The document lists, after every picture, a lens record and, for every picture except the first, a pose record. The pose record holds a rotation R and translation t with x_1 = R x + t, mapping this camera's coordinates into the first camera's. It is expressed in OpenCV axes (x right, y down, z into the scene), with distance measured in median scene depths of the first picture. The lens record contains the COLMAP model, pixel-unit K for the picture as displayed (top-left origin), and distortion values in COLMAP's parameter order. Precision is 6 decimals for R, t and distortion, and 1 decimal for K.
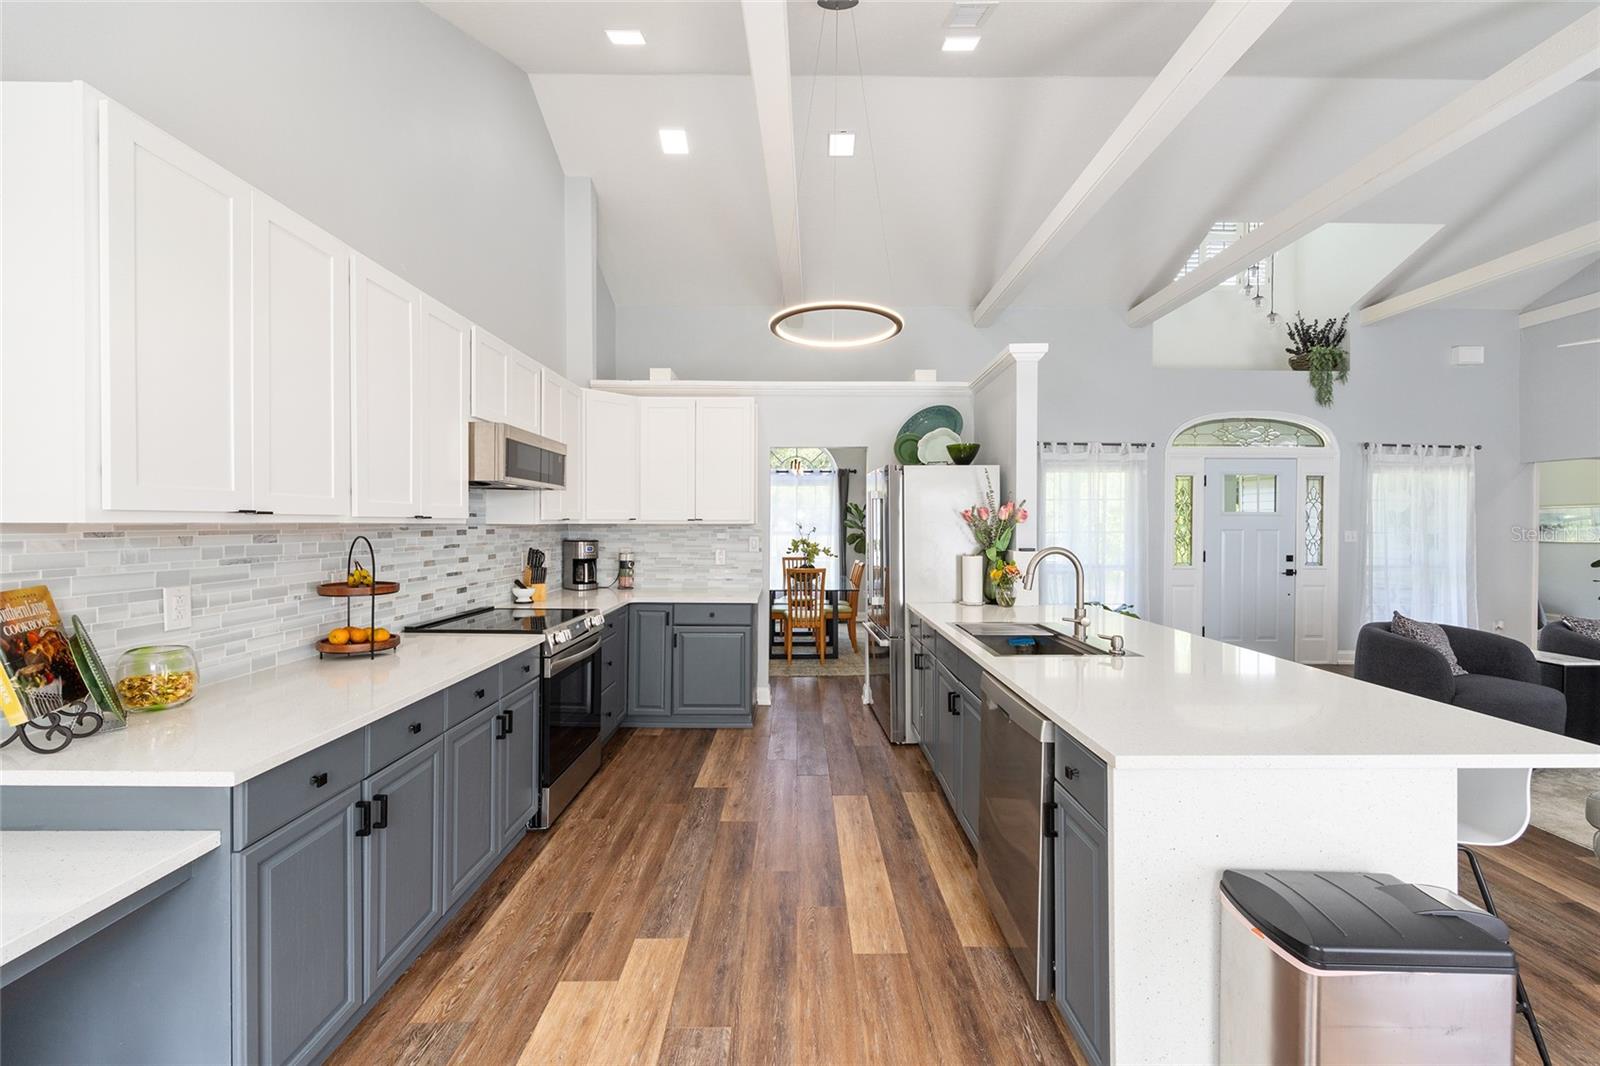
lens RADIAL K [[638.8, 0, 804.5], [0, 638.8, 524.6], [0, 0, 1]] dist [-0.001031, 0.000137]
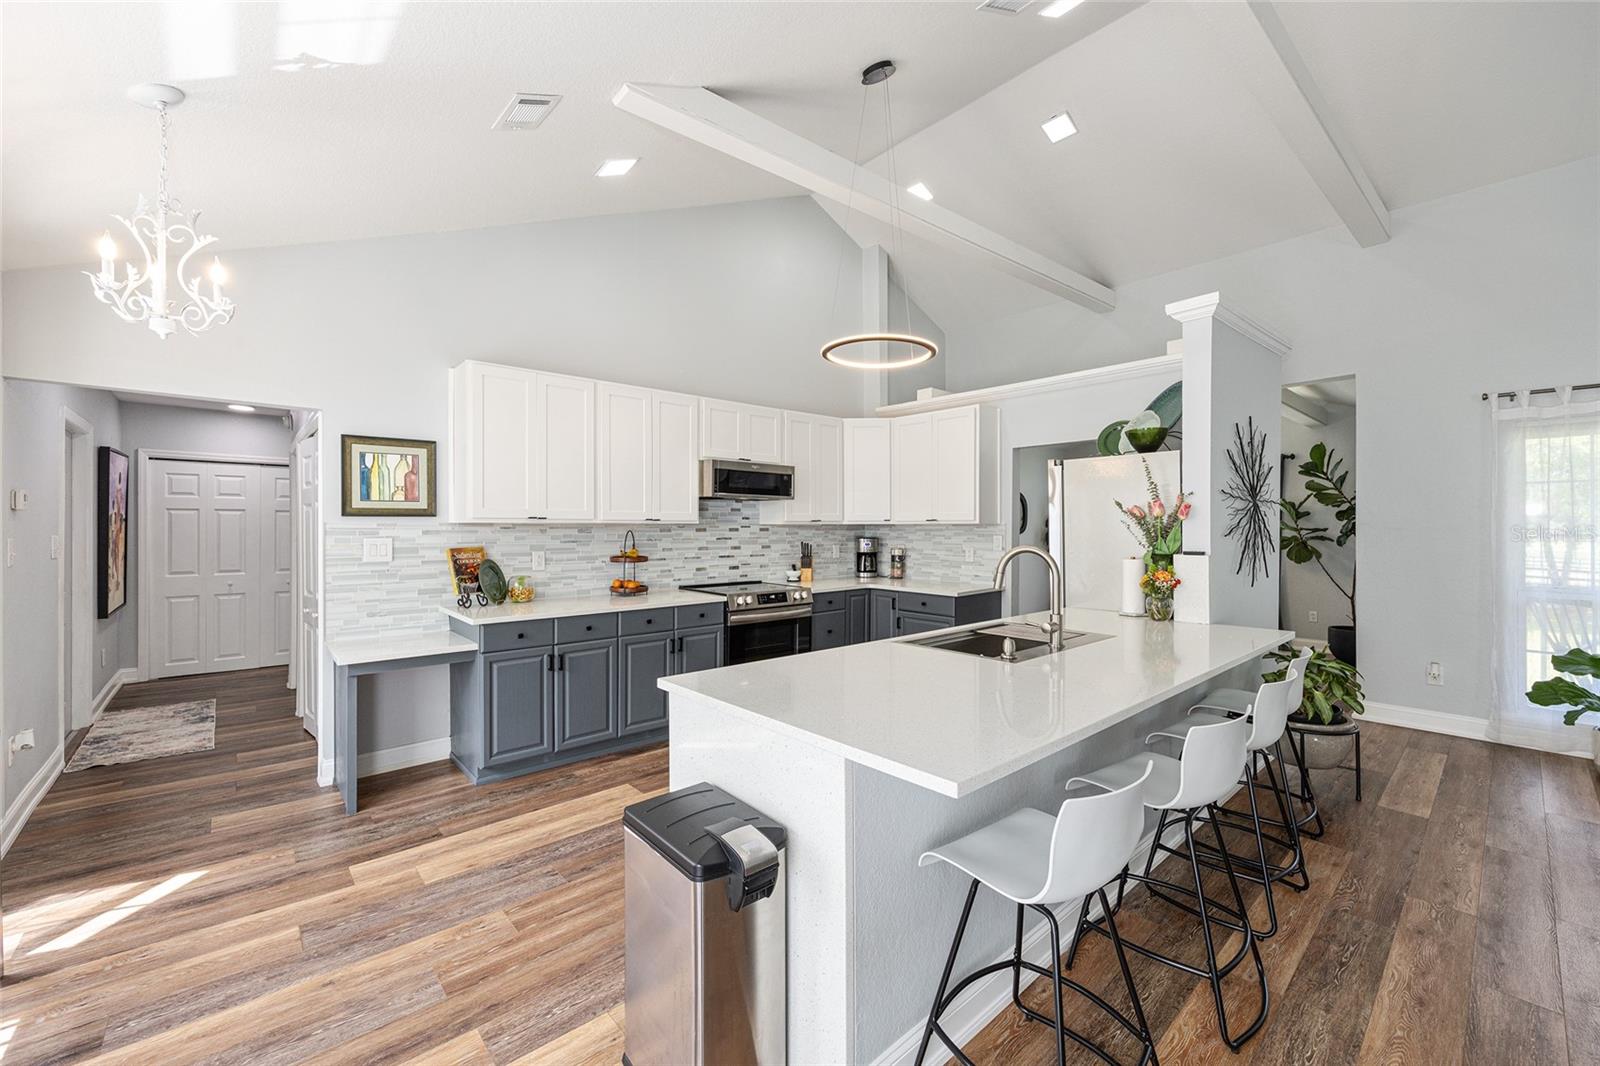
lens RADIAL K [[638.8, 0, 804.5], [0, 638.8, 524.6], [0, 0, 1]] dist [-0.001031, 0.000137]
pose [[0.661503, -0.004745, -0.749927, 0.625195], [0.000601, 0.999983, -0.005797, 0.007655], [0.749942, 0.003384, 0.661495, 0.100531]]
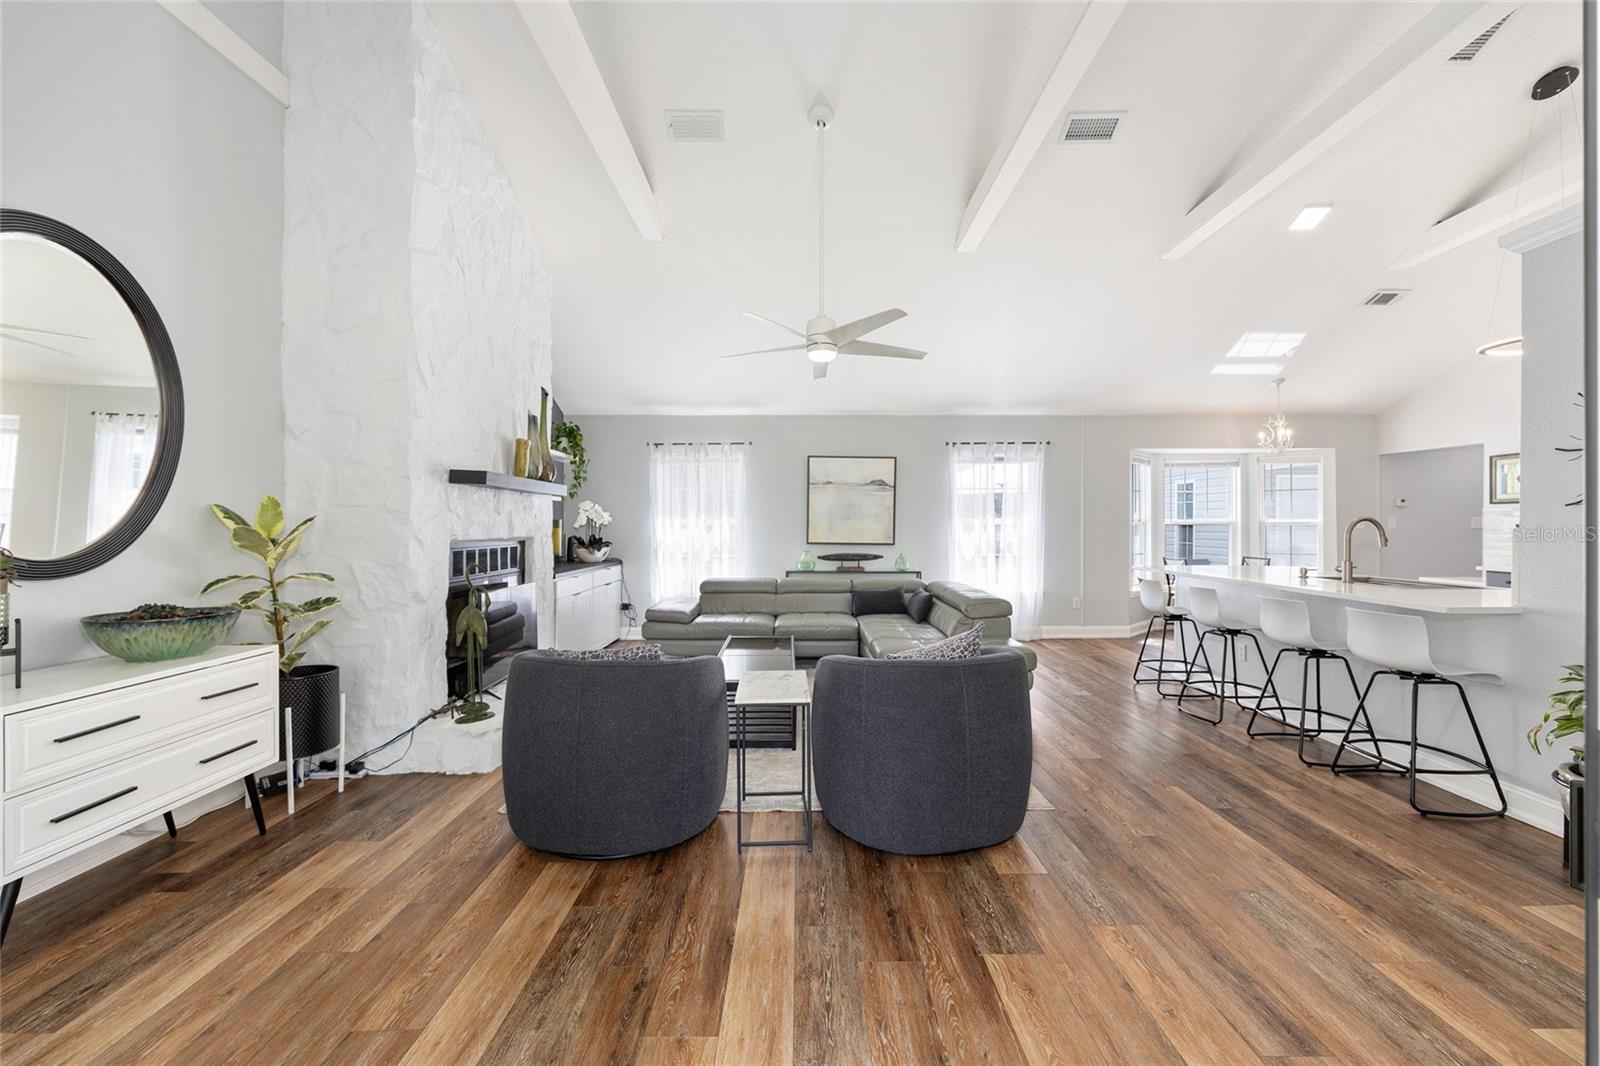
lens RADIAL K [[638.8, 0, 804.5], [0, 638.8, 524.6], [0, 0, 1]] dist [-0.001031, 0.000137]
pose [[-0.999998, -0.002230, 0.000083, 1.138349], [-0.002229, 0.999996, 0.001906, 0.038254], [-0.000087, 0.001906, -0.999998, 1.688862]]
